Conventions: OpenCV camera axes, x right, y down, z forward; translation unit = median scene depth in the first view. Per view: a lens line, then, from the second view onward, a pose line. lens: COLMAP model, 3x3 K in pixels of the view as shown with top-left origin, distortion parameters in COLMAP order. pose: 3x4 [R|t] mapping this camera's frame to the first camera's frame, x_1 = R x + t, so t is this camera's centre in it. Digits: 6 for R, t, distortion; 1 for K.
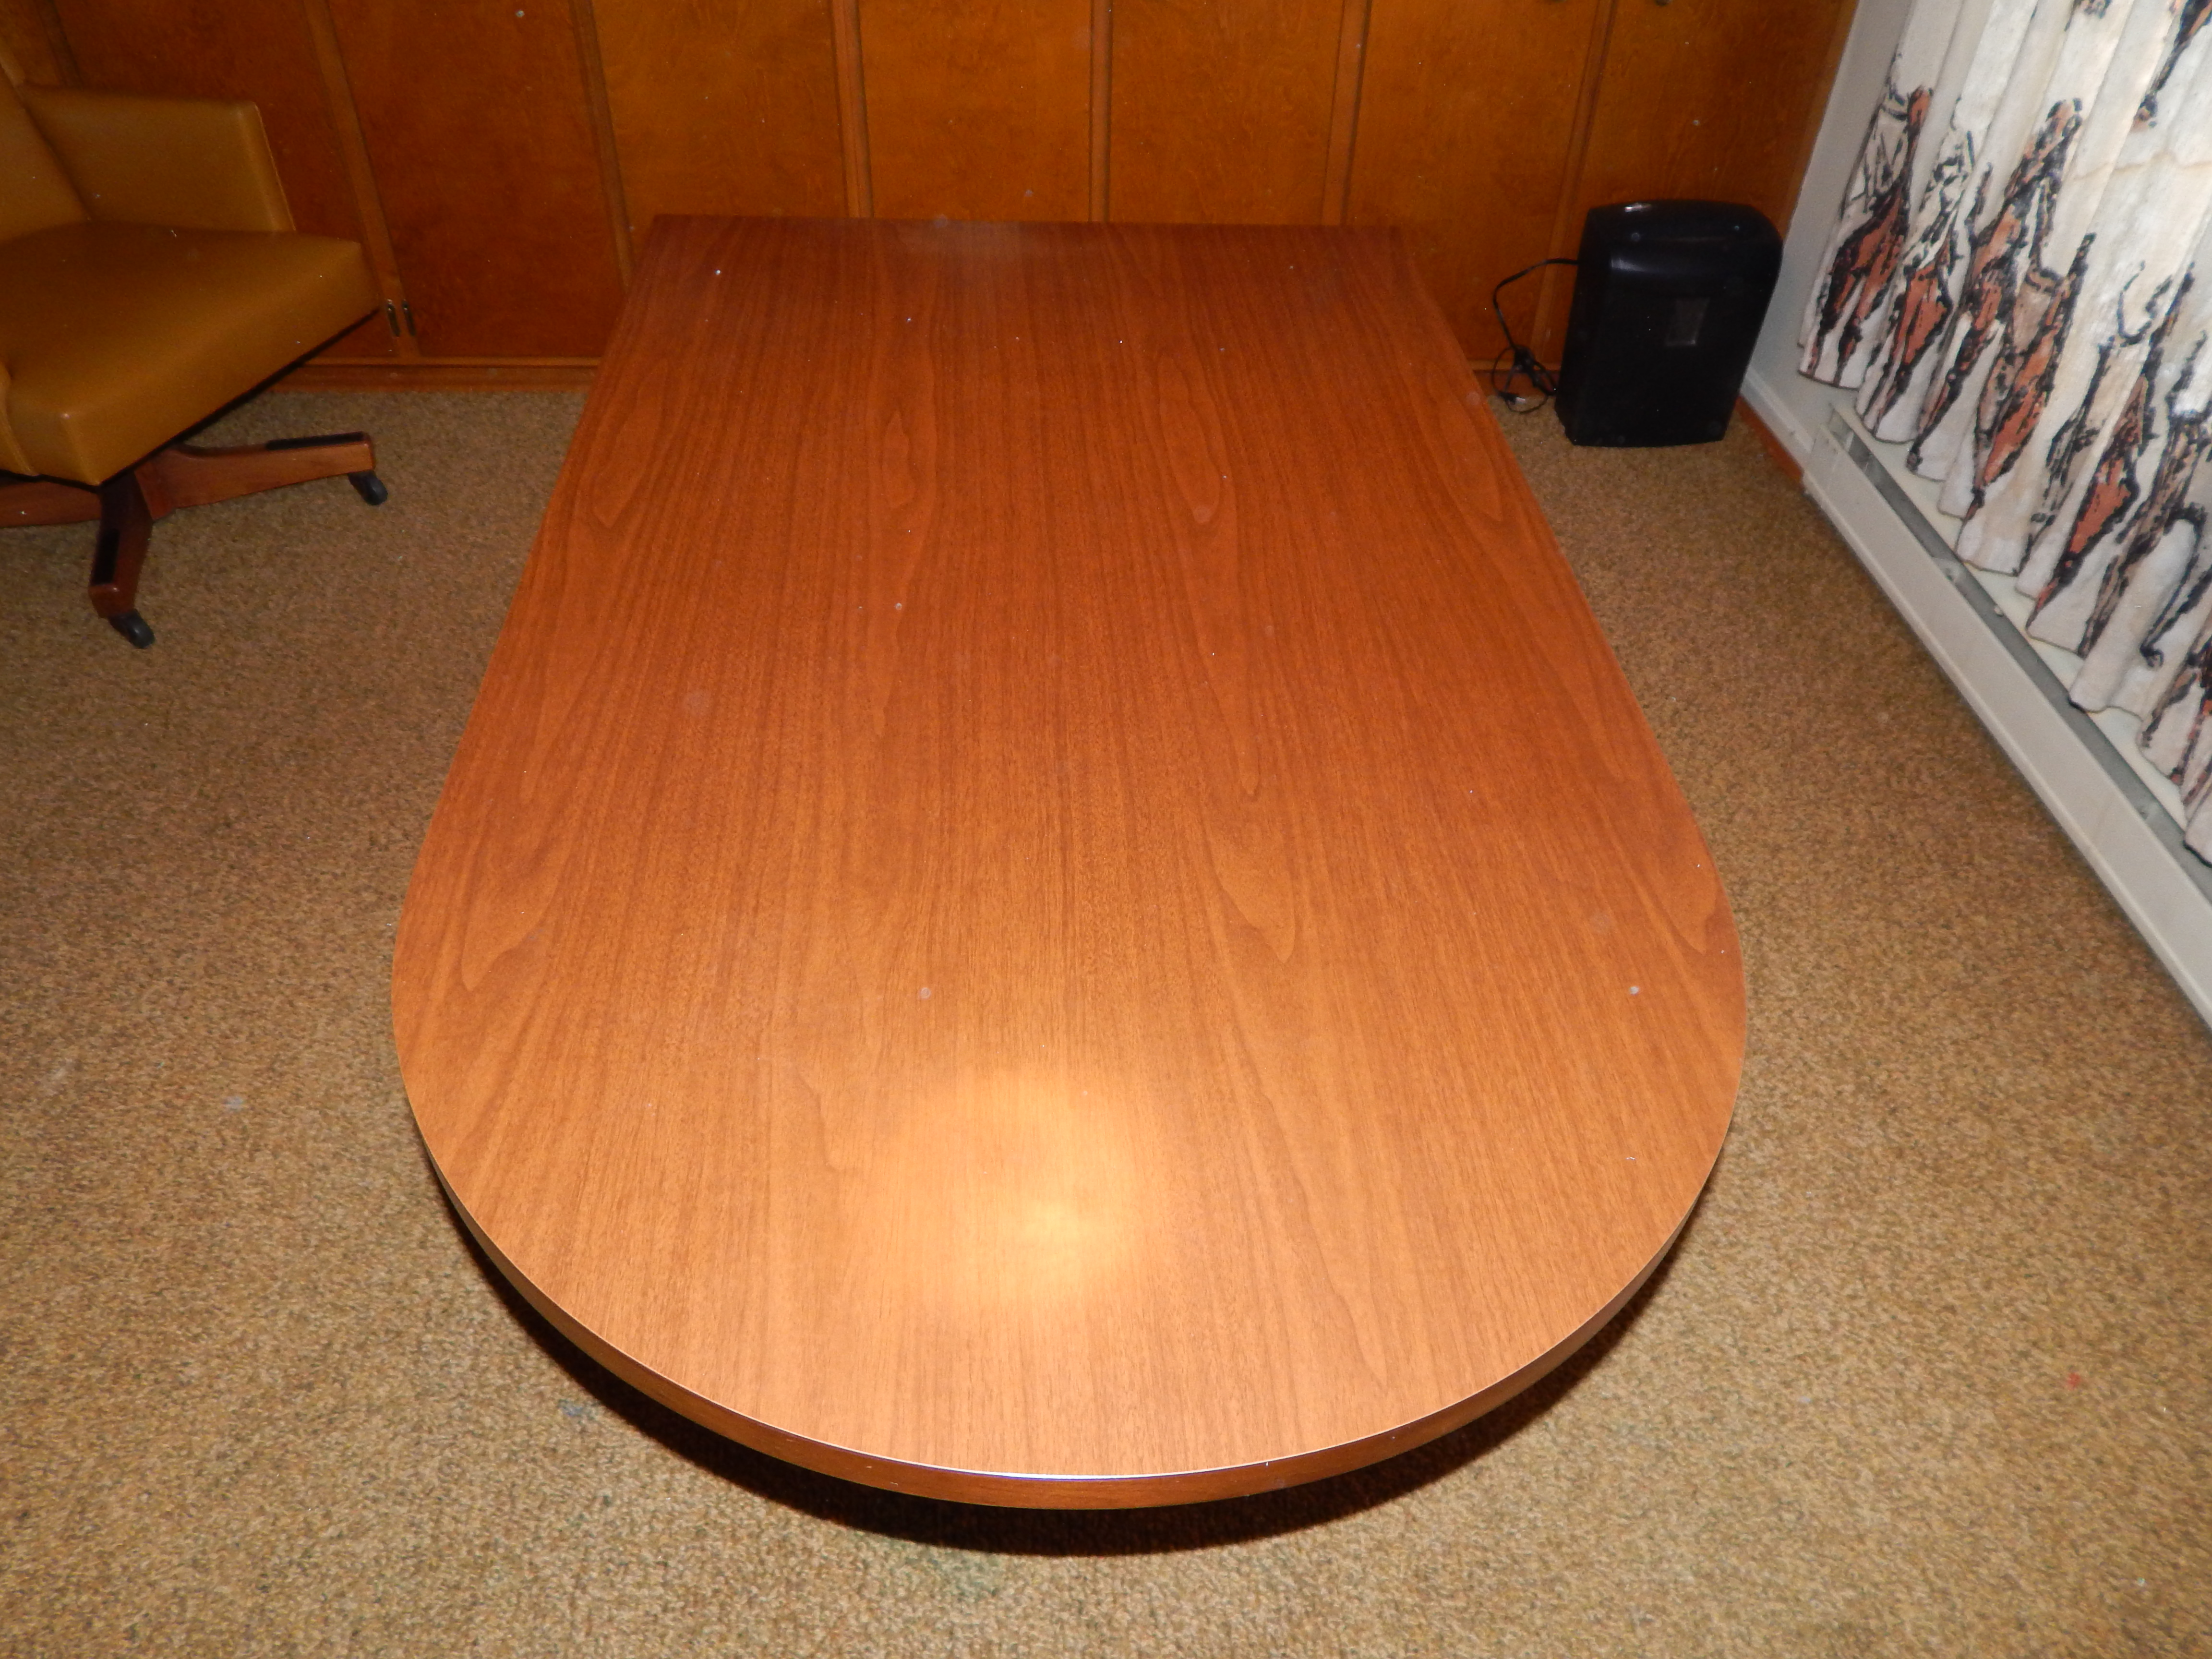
lens RADIAL K [[1646.9, 0, 1092.8], [0, 1646.9, 833.1], [0, 0, 1]] dist [0.011639, -0.015135]
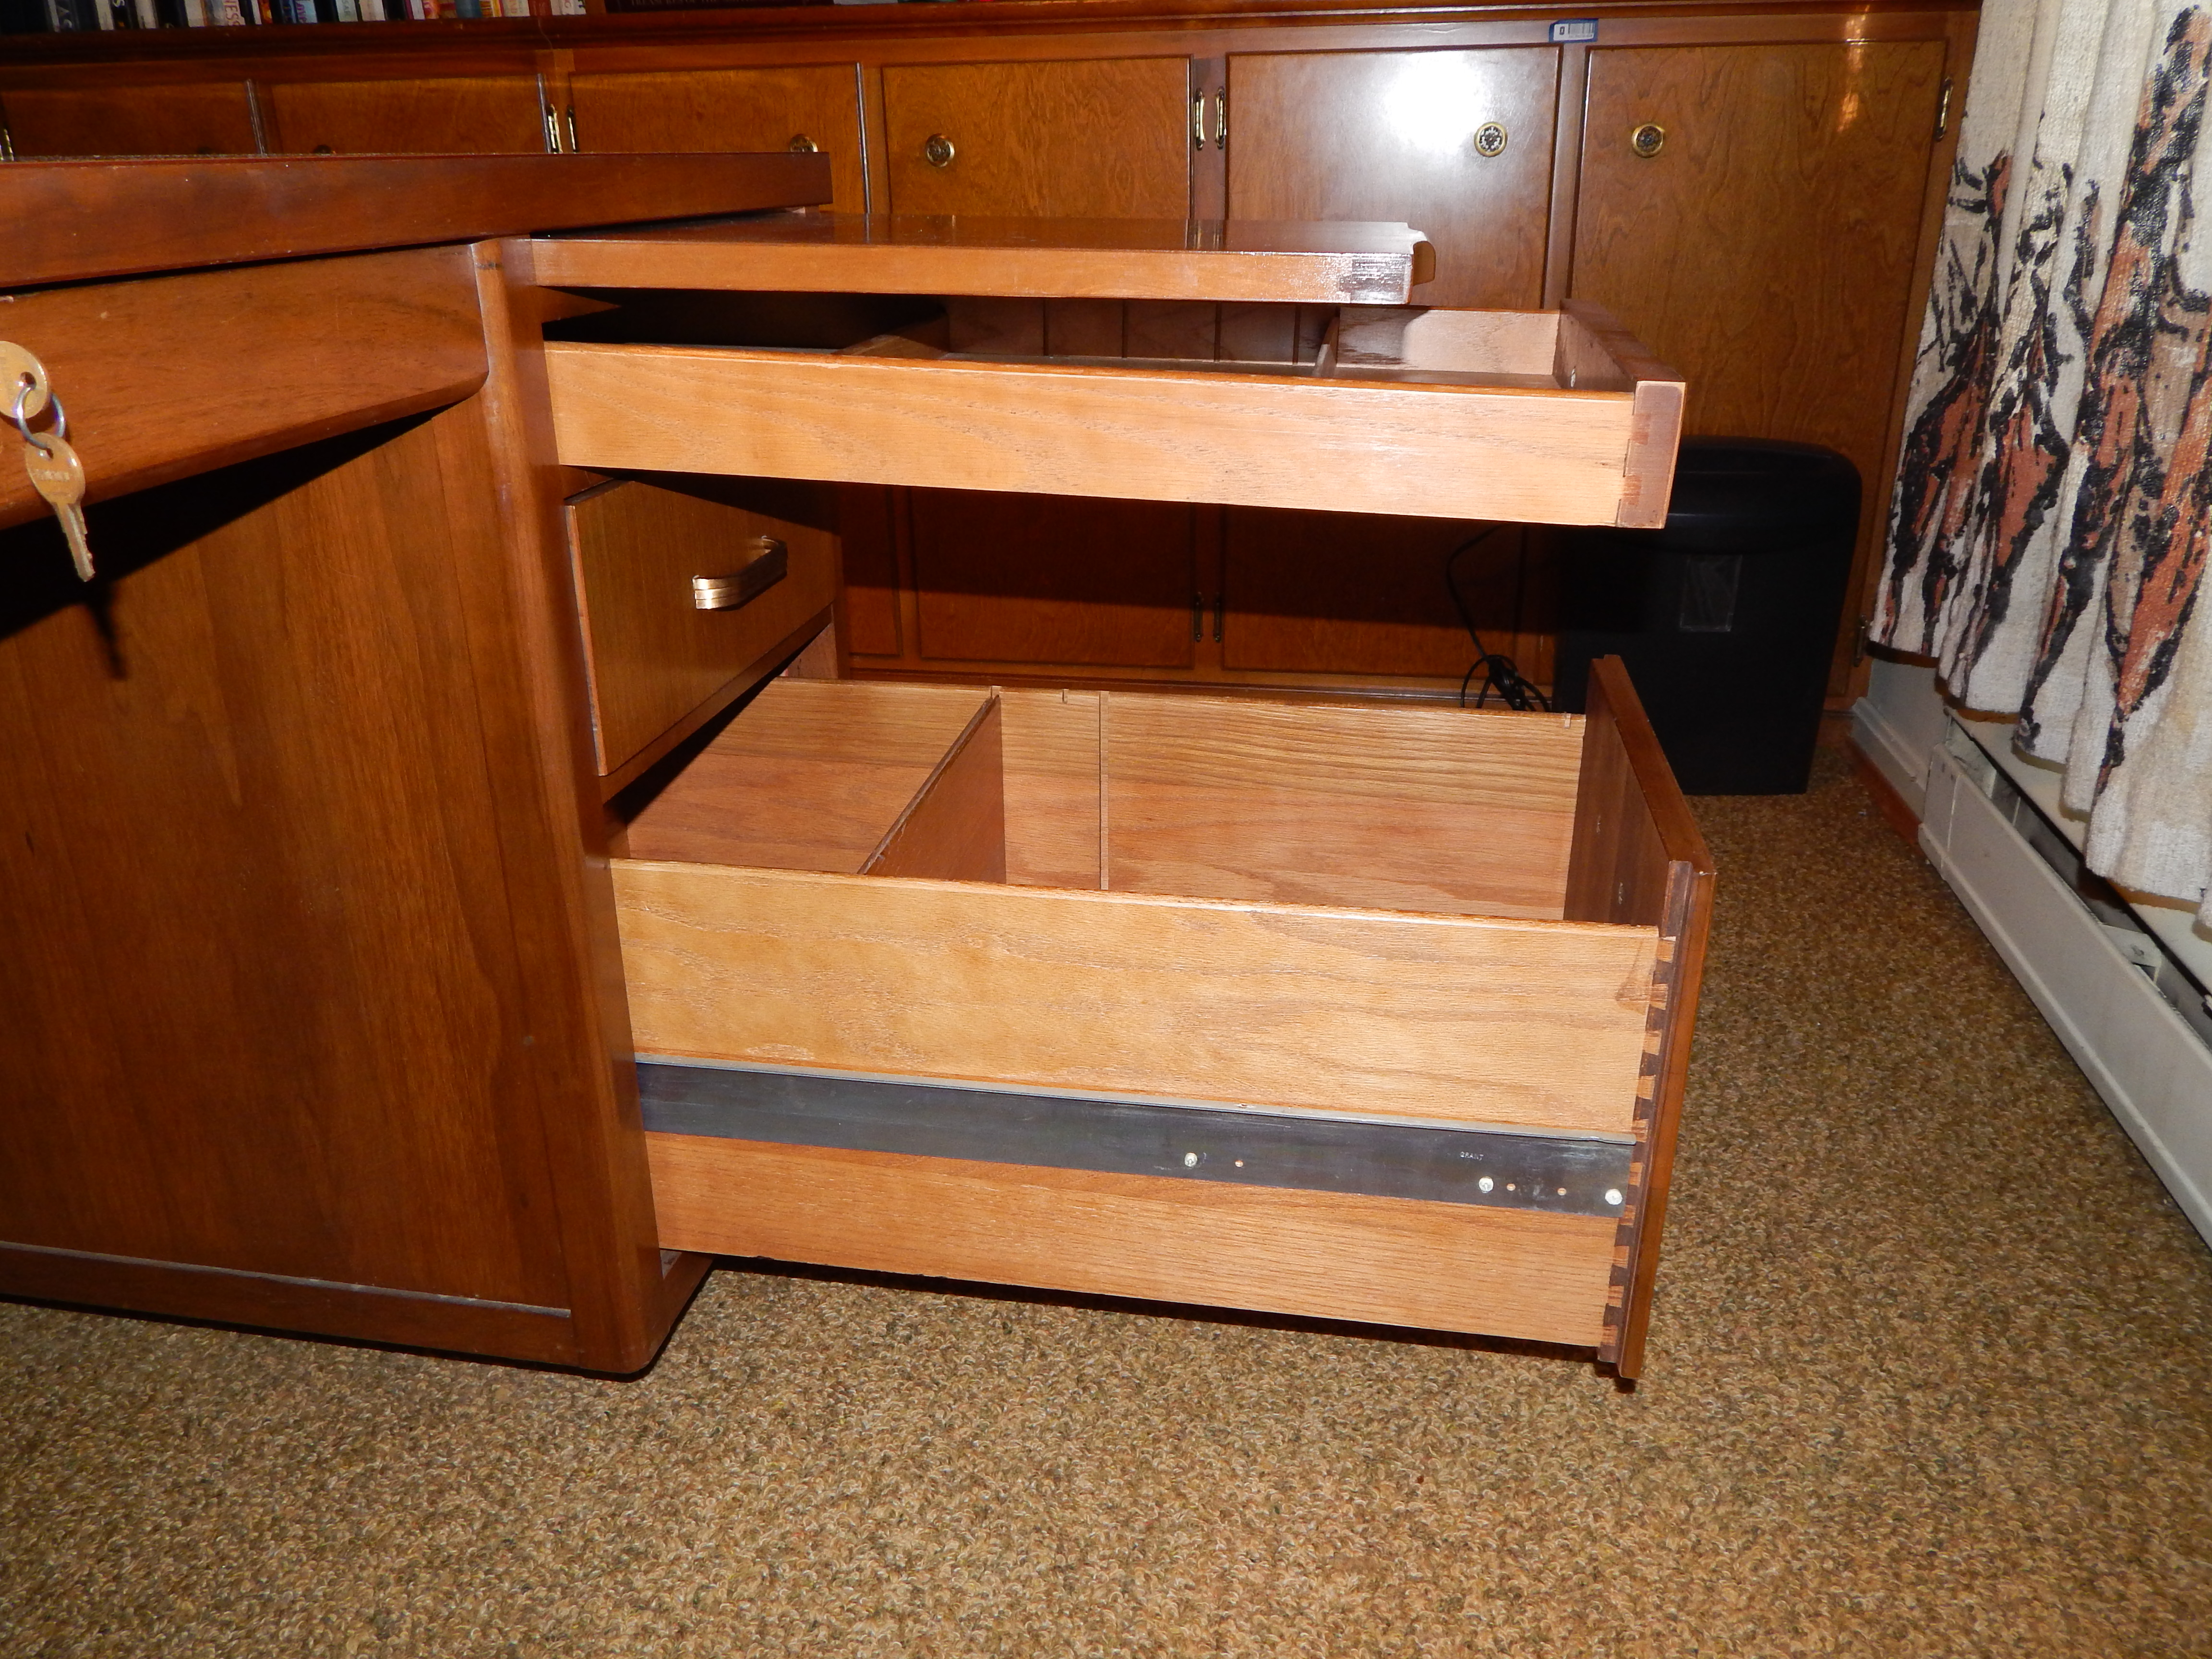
lens RADIAL K [[1646.9, 0, 1116.6], [0, 1646.9, 822.9], [0, 0, 1]] dist [0.011639, -0.015135]
pose [[0.974443, 0.054018, -0.218044, 0.335363], [-0.122818, 0.940844, -0.315797, 0.006522], [0.188087, 0.334506, 0.923433, 0.471982]]
